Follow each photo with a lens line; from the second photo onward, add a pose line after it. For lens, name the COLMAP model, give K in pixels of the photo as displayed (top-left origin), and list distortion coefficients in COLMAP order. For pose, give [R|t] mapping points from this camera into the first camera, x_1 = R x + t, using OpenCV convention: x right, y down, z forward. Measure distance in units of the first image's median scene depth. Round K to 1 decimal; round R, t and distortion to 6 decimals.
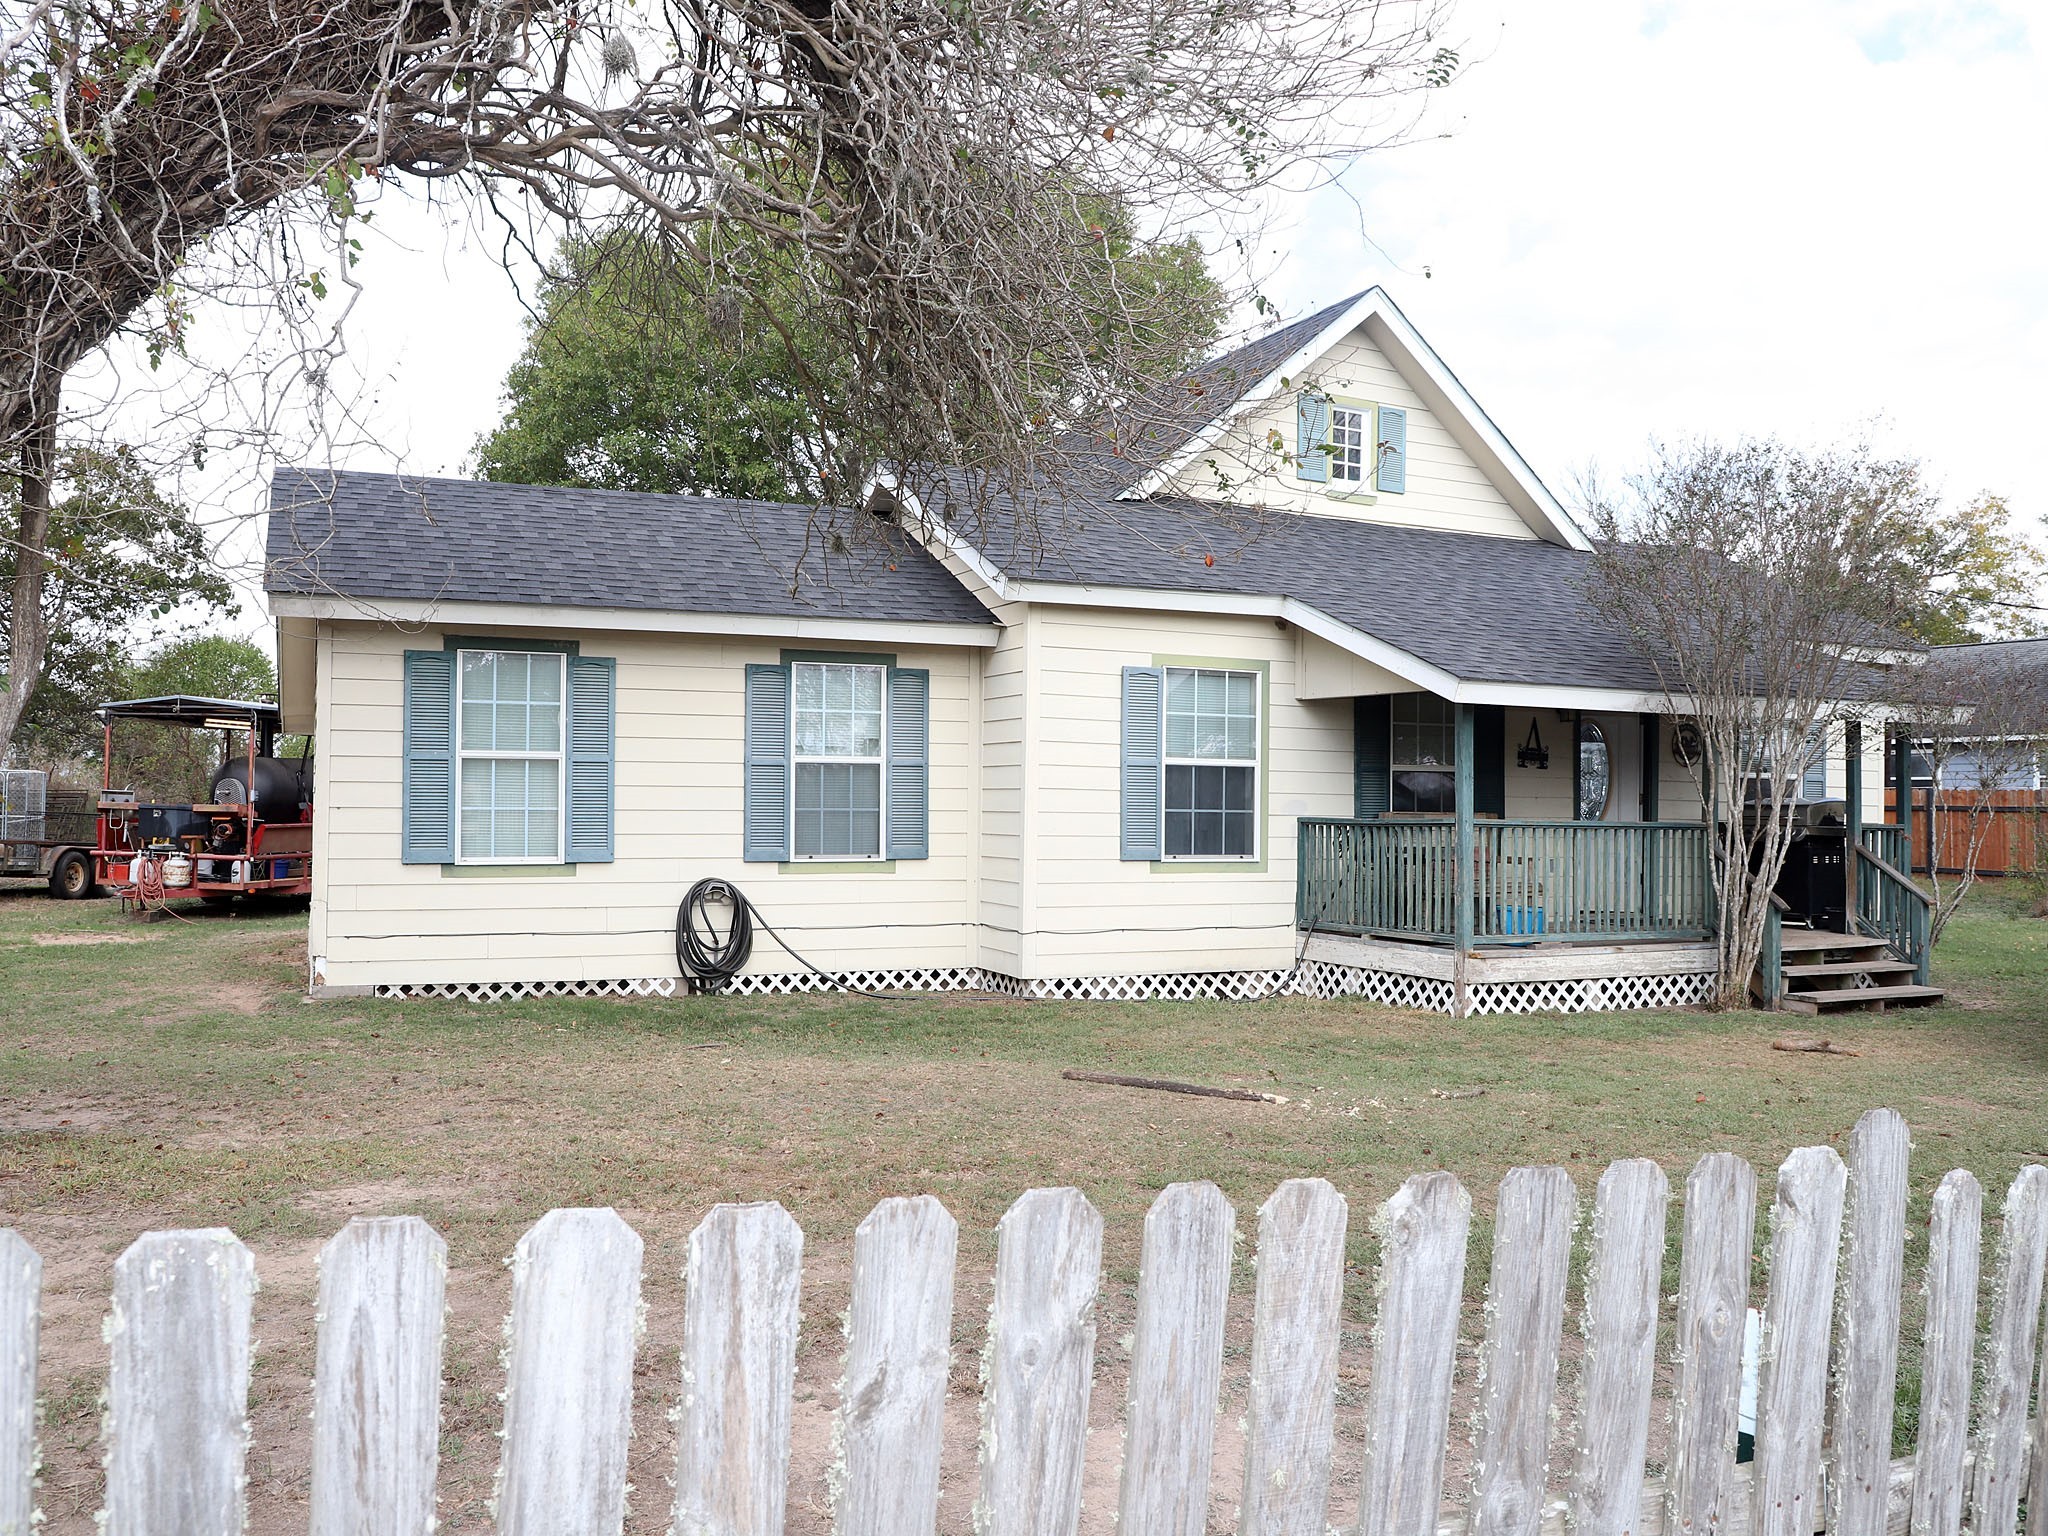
lens RADIAL K [[1602.6, 0, 983.8], [0, 1602.6, 769.9], [0, 0, 1]] dist [-0.056569, 0.000970]
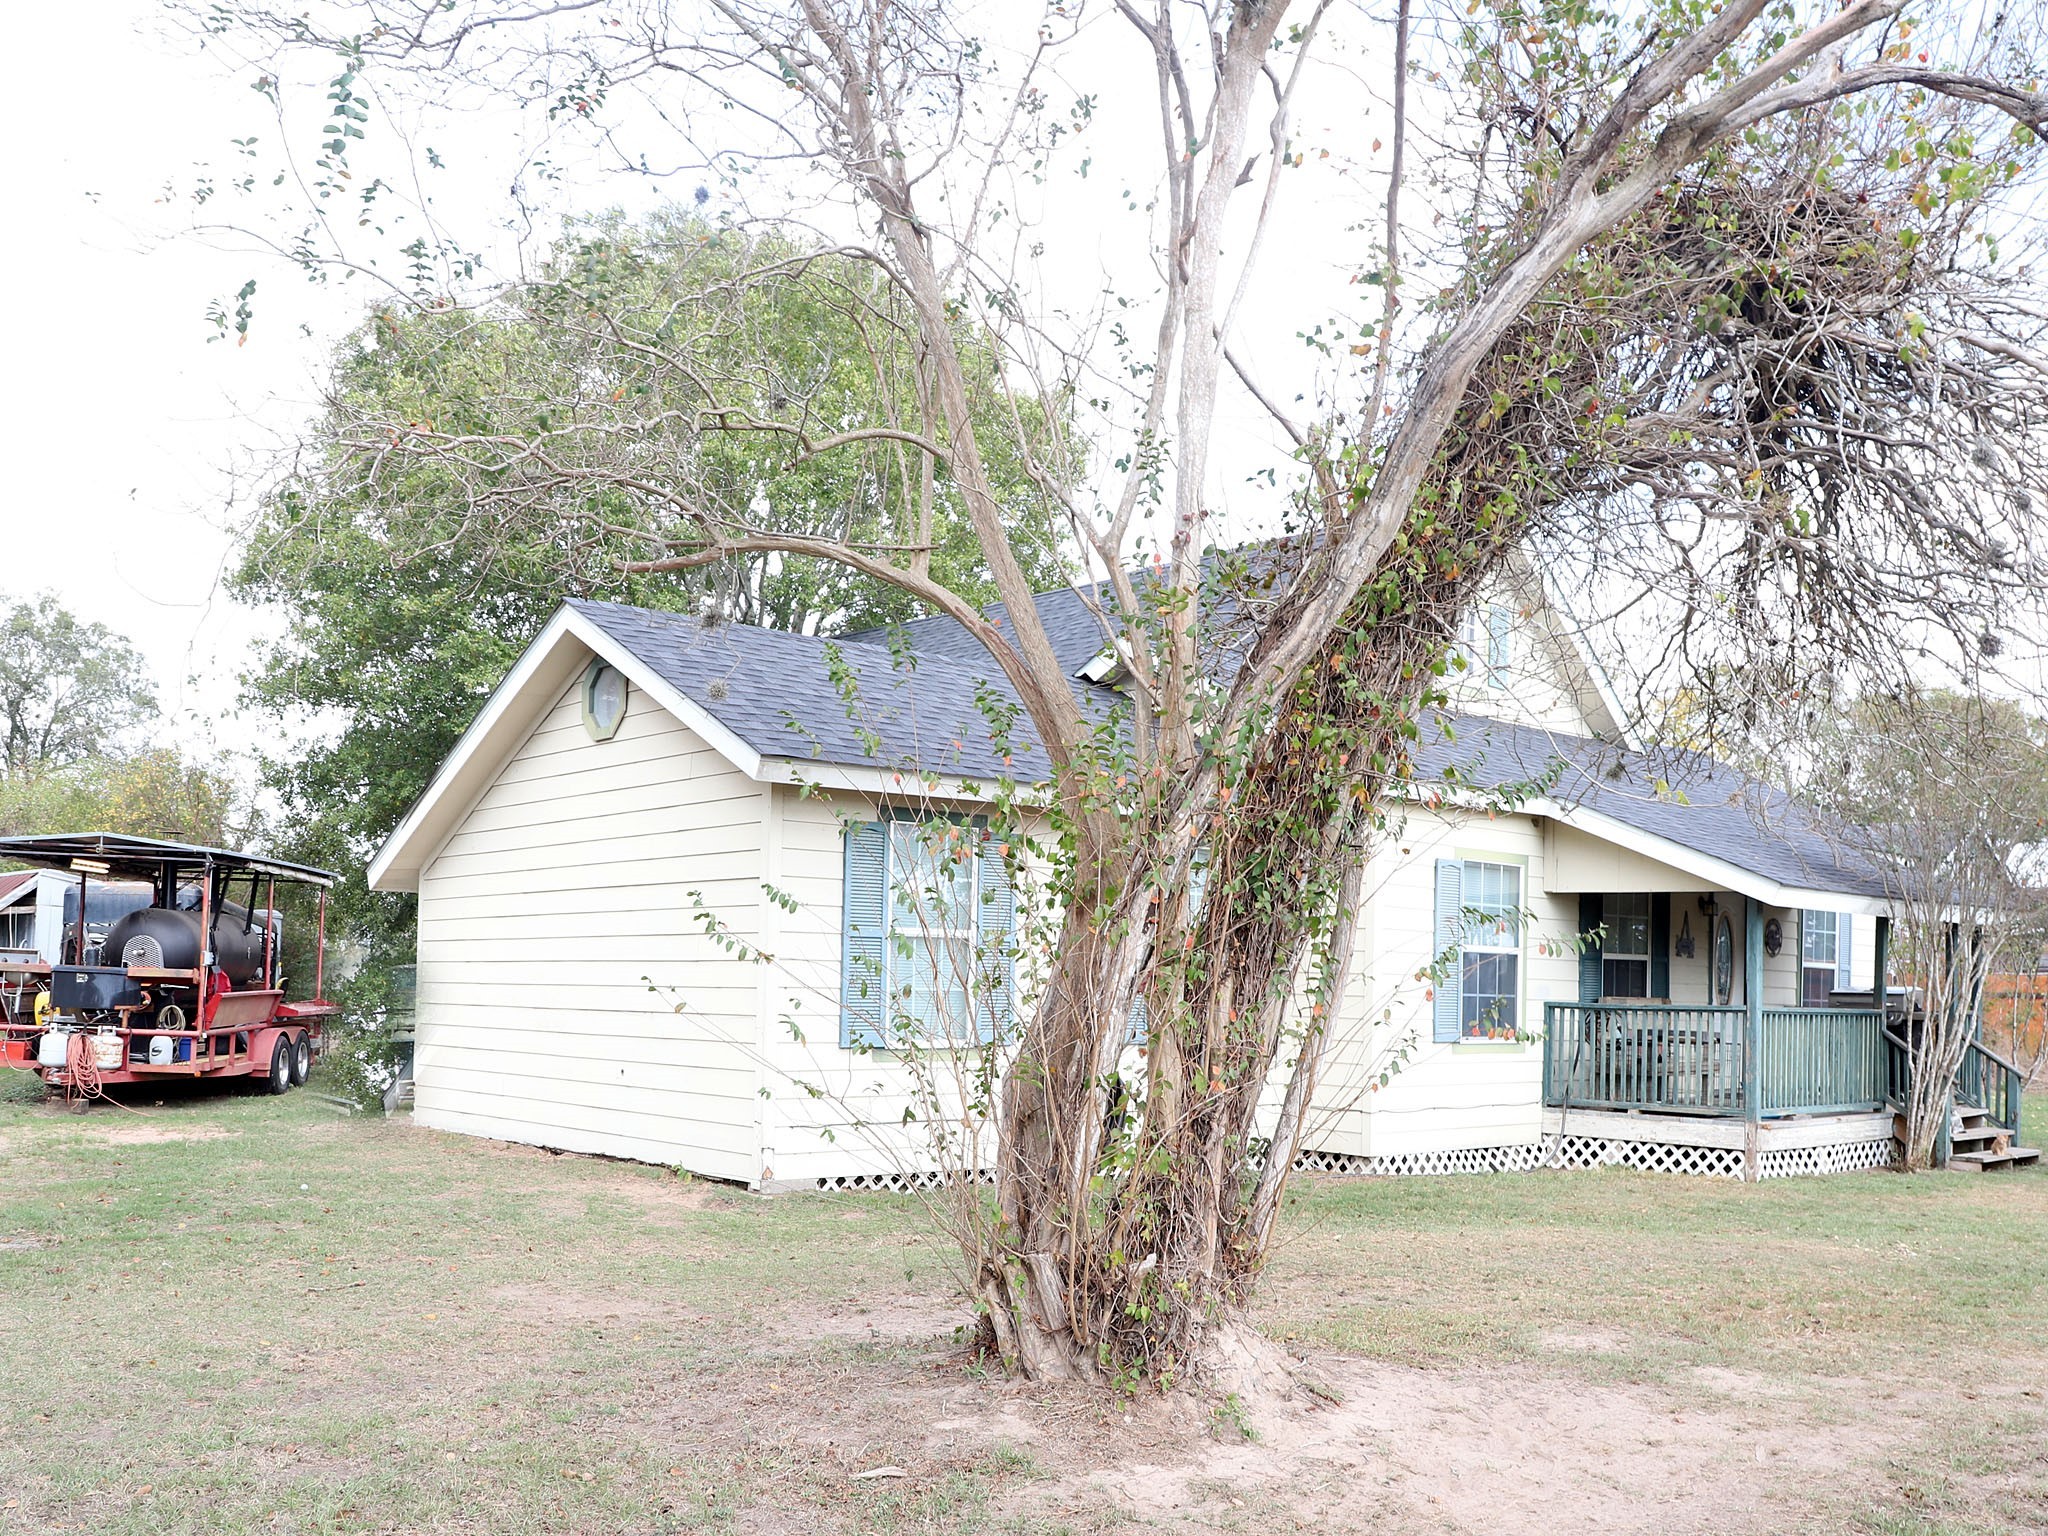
lens RADIAL K [[1826.8, 0, 1090.2], [0, 1826.8, 904.3], [0, 0, 1]] dist [-0.063419, 0.019302]
pose [[0.943864, 0.025666, 0.329335, -0.528461], [-0.021769, 0.999643, -0.015515, -0.010940], [-0.329615, 0.007475, 0.944086, -0.059174]]
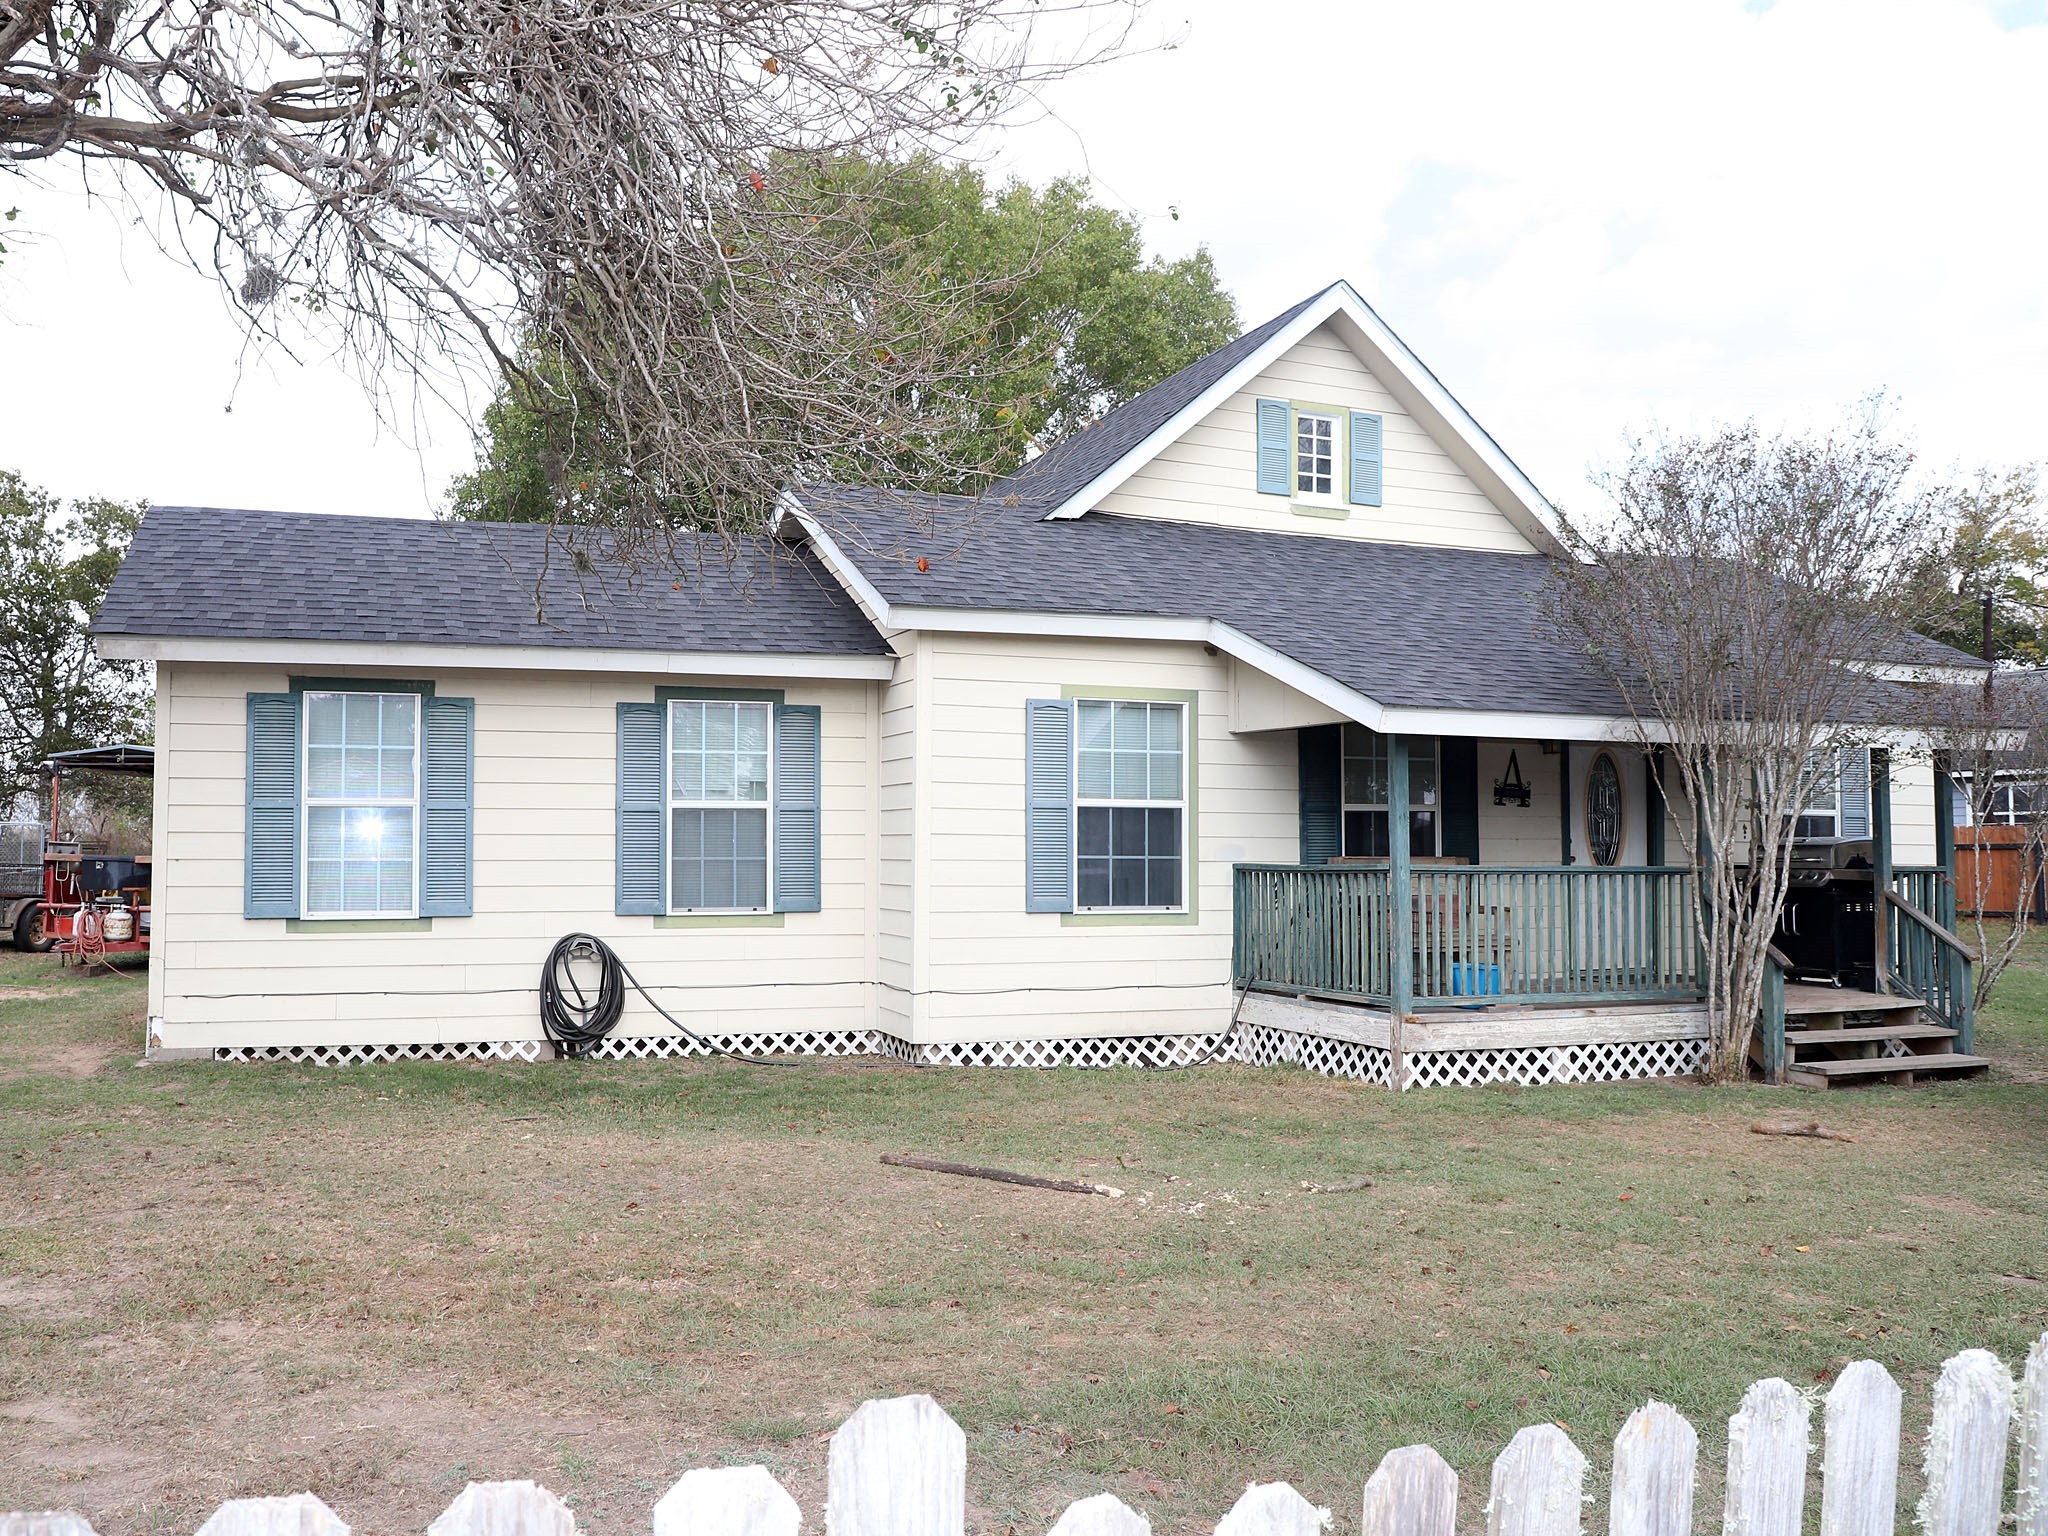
lens RADIAL K [[1644.5, 0, 894.3], [0, 1644.5, 770.9], [0, 0, 1]] dist [-0.057089, 0.009809]
pose [[0.995311, -0.011525, -0.096038, 0.101840], [0.008964, 0.999594, -0.027050, 0.000800], [0.096310, 0.026062, 0.995010, 0.065435]]
